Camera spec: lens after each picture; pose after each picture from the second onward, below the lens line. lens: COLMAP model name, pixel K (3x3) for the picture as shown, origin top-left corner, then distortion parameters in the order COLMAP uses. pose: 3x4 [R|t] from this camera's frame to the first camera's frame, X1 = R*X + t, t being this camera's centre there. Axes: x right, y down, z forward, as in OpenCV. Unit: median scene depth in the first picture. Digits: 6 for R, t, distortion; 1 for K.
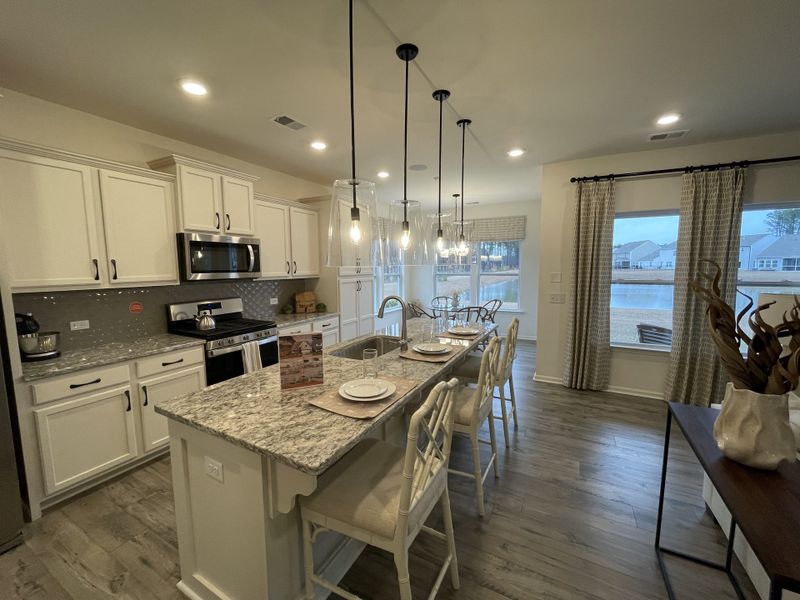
lens RADIAL K [[327.5, 0, 400.0], [0, 327.5, 300.0], [0, 0, 1]] dist [0.000128, 0.000018]
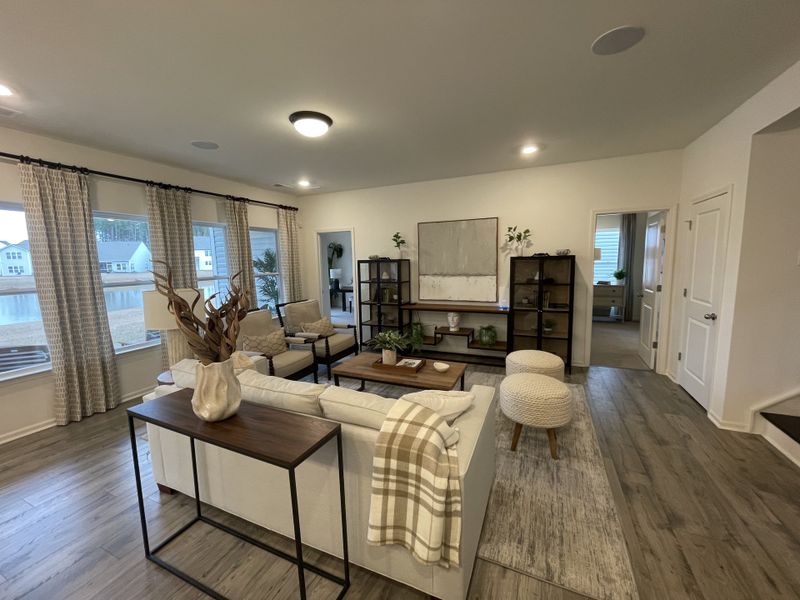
lens RADIAL K [[326.6, 0, 398.9], [0, 326.6, 302.5], [0, 0, 1]] dist [-0.012216, -0.000070]
pose [[-0.075441, -0.119749, 0.989934, -0.122458], [0.127496, 0.983456, 0.128682, -0.015079], [-0.988966, 0.135920, -0.058925, 0.194763]]
